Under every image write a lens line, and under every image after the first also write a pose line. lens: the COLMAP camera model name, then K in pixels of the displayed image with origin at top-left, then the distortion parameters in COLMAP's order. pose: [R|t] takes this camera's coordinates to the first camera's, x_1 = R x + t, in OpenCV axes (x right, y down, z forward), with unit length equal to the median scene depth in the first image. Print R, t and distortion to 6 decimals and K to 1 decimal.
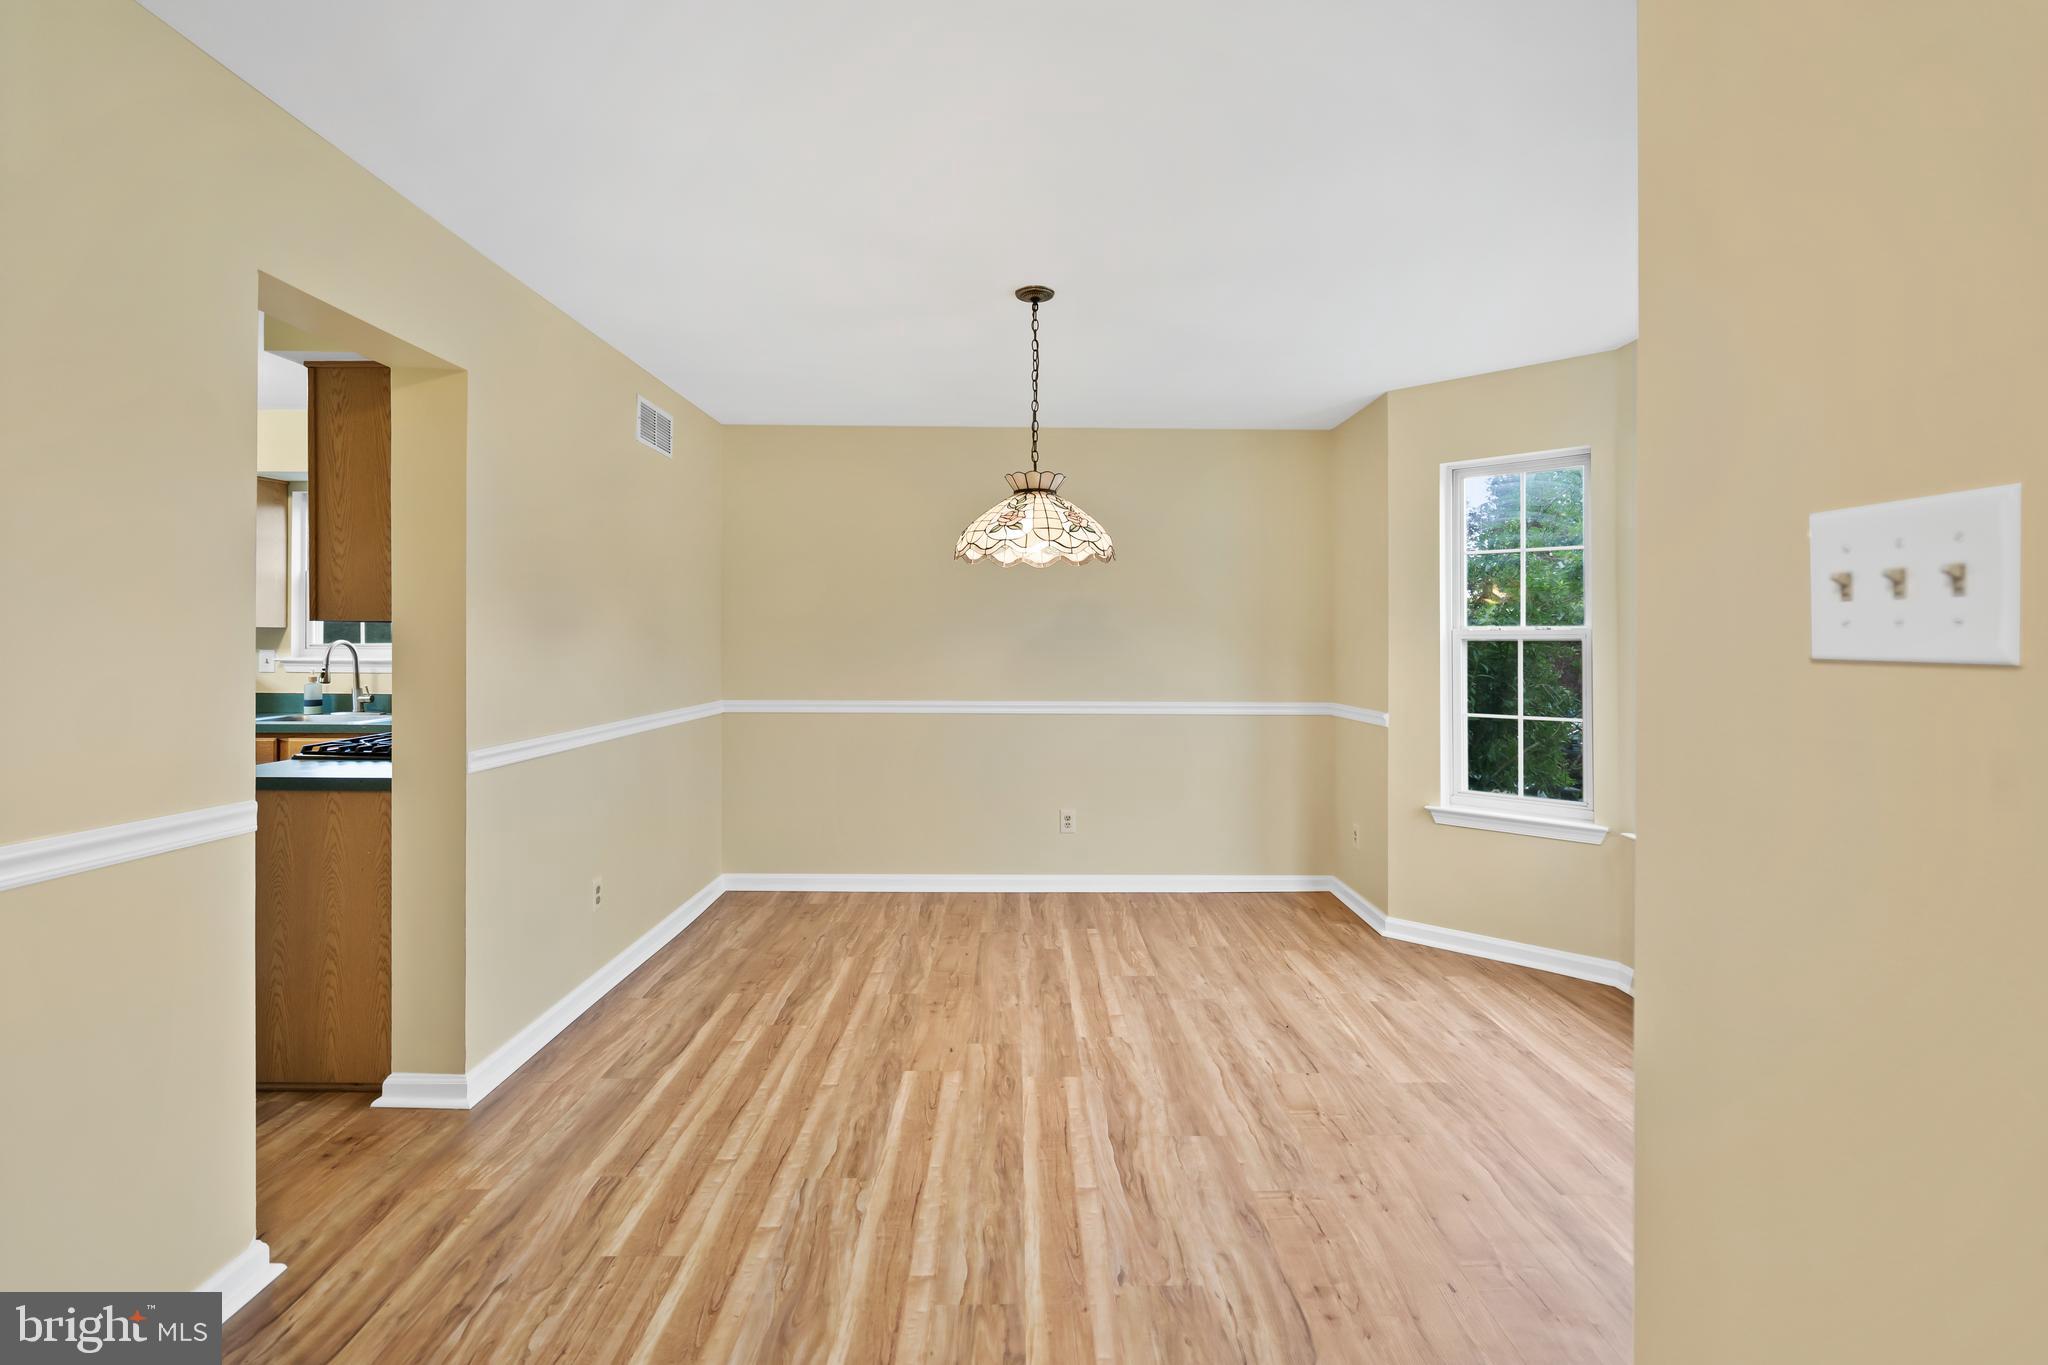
lens RADIAL K [[935.6, 0, 1023.5], [0, 935.6, 636.7], [0, 0, 1]] dist [0.001631, 0.000163]
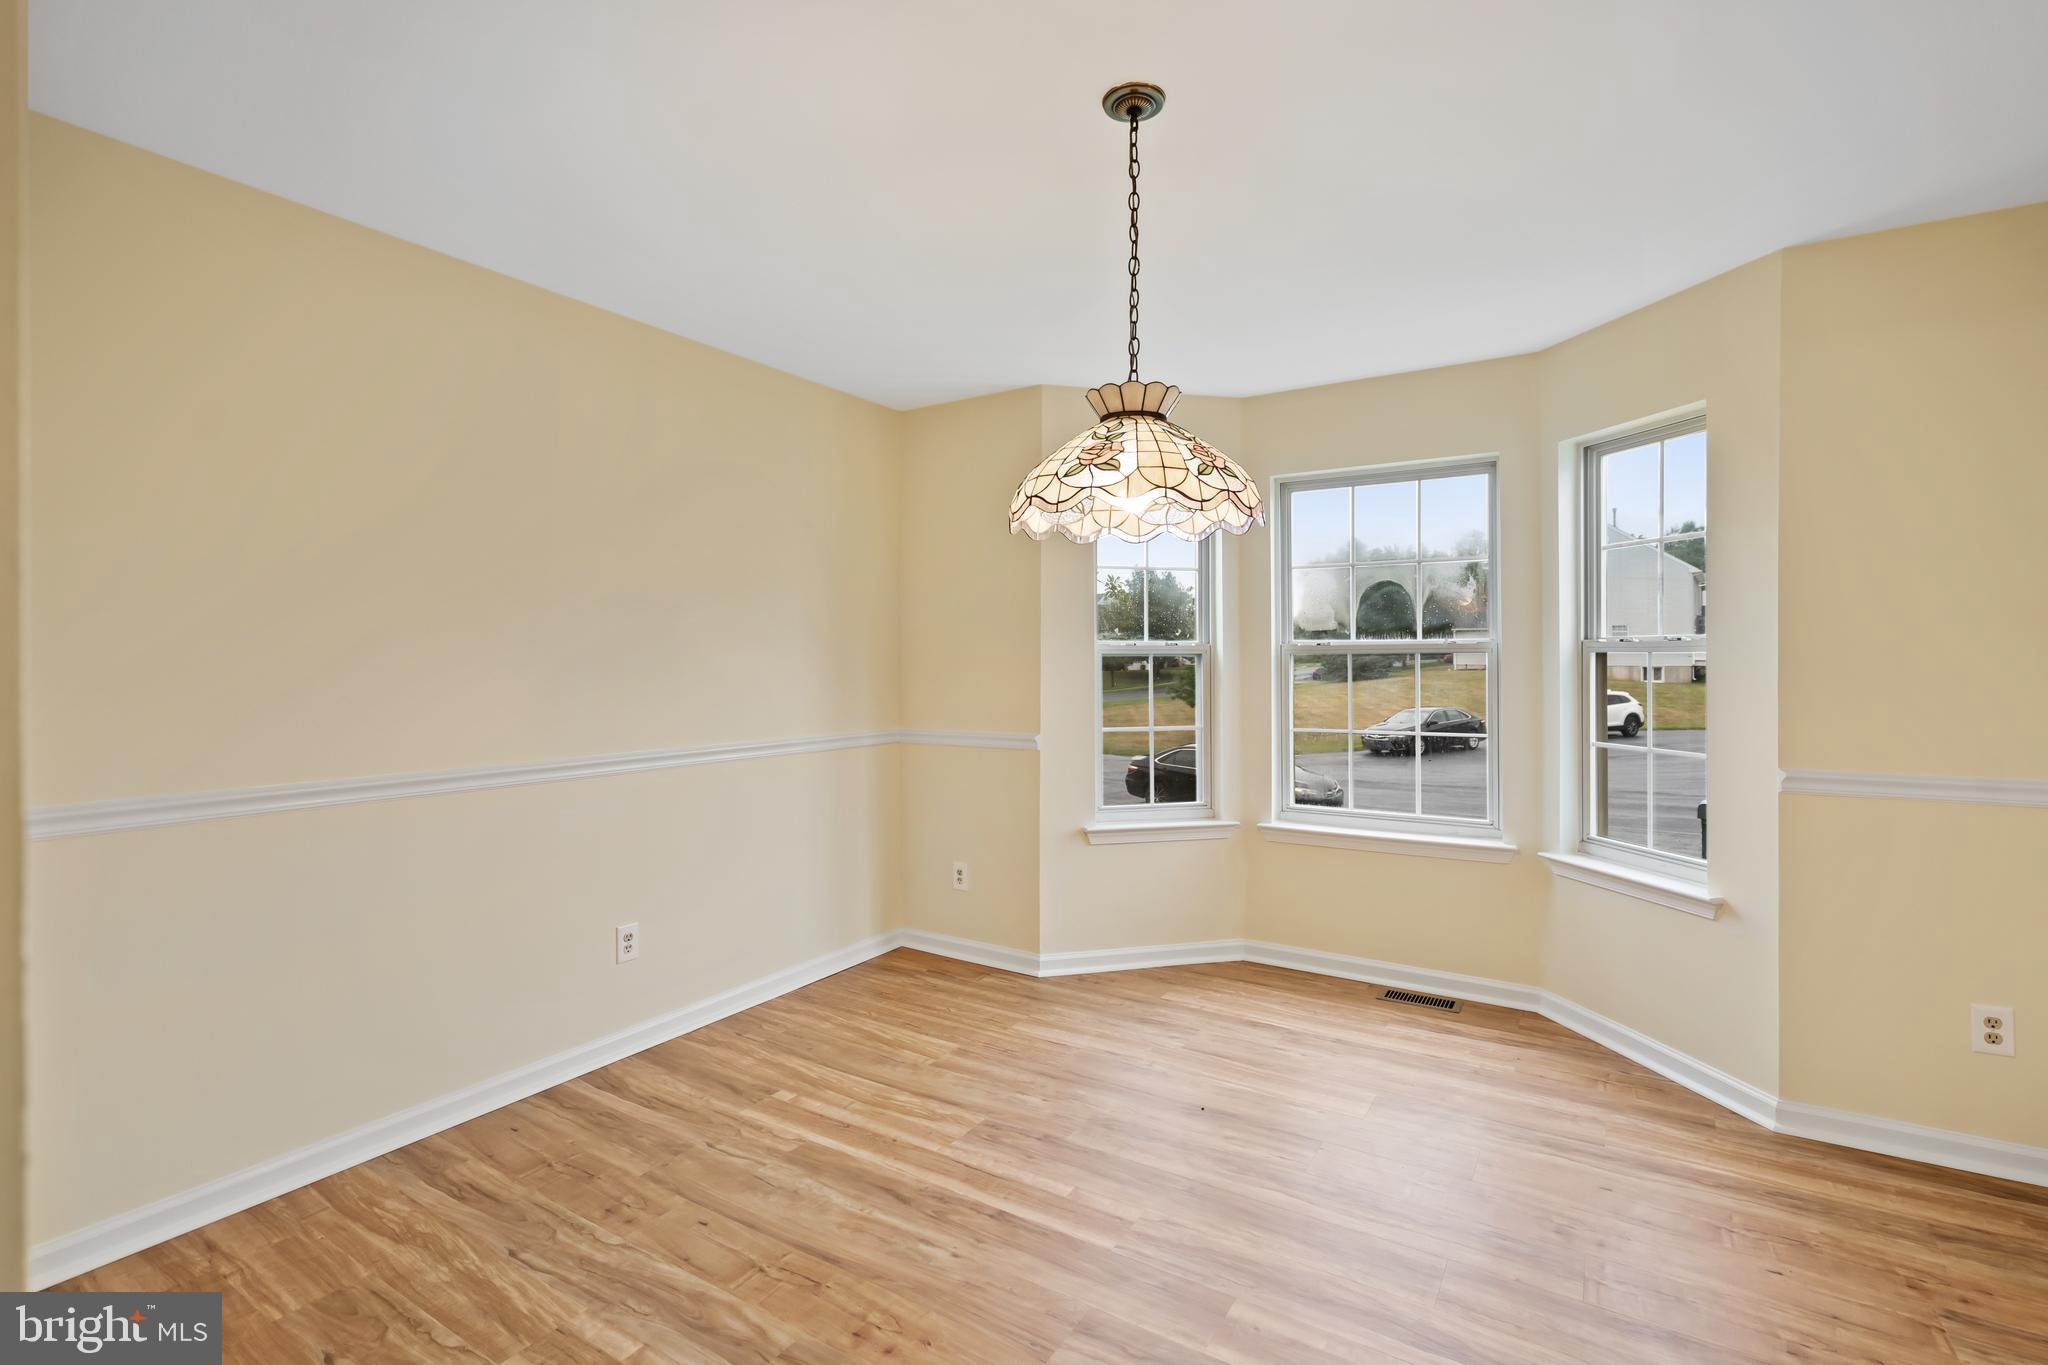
lens RADIAL K [[949.9, 0, 1022.8], [0, 949.9, 666.3], [0, 0, 1]] dist [-0.005770, 0.001626]
pose [[0.536683, -0.007439, 0.843751, -0.673856], [-0.008626, 0.999861, 0.014302, 0.005974], [-0.843740, -0.014954, 0.536544, 0.870424]]
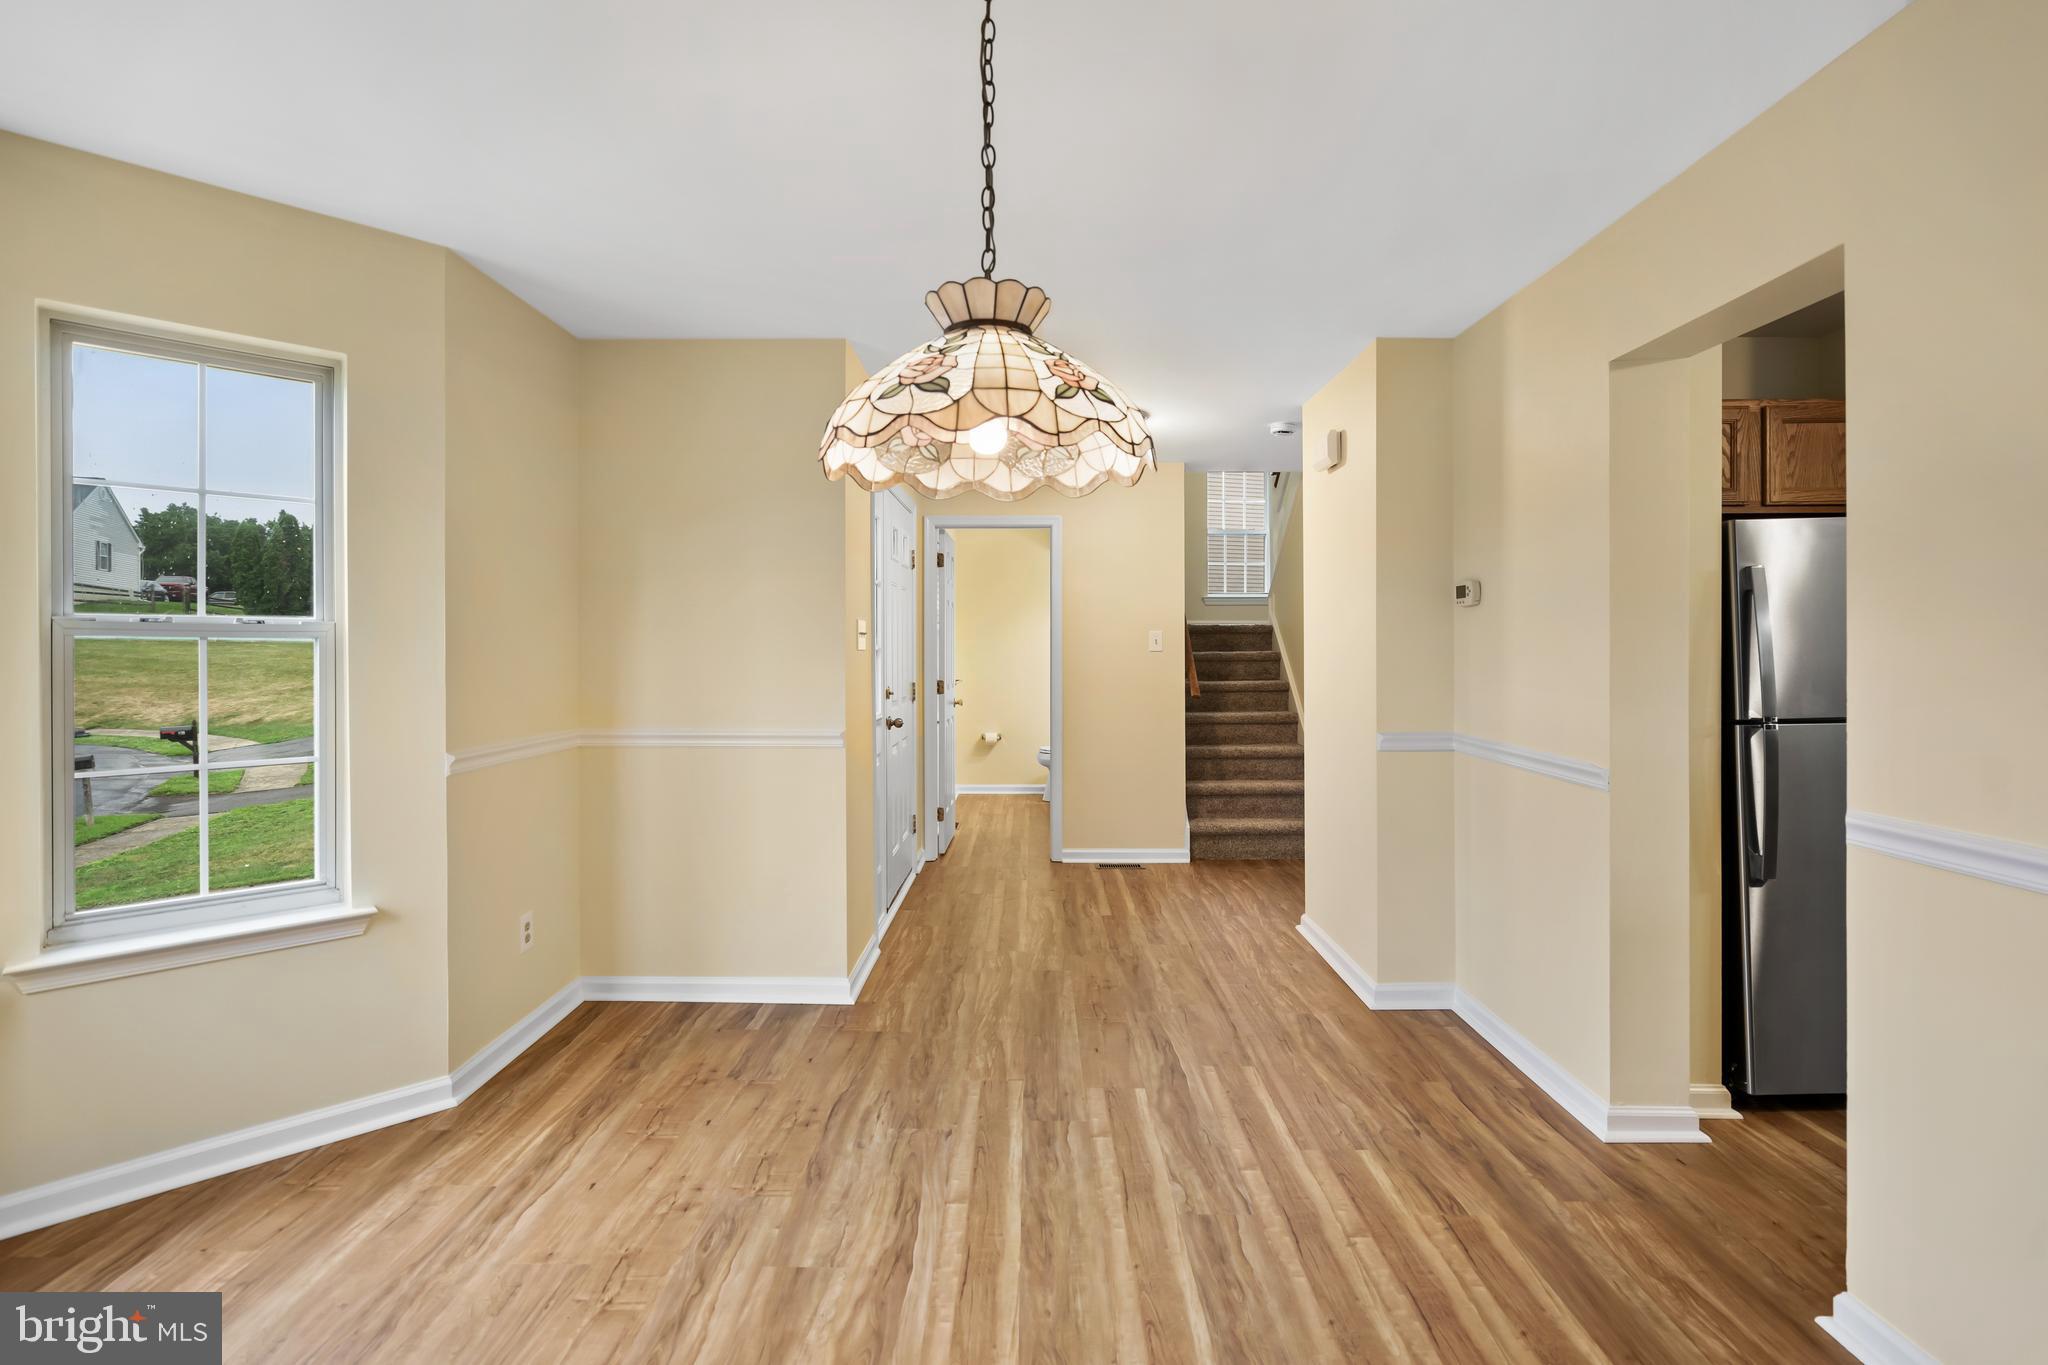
lens RADIAL K [[956.8, 0, 1026.4], [0, 956.8, 642.4], [0, 0, 1]] dist [0.029230, -0.000035]
pose [[-0.999914, -0.003074, 0.012757, -0.014556], [-0.003248, 0.999902, -0.013640, 0.013374], [-0.012713, -0.013681, -0.999826, 1.821546]]
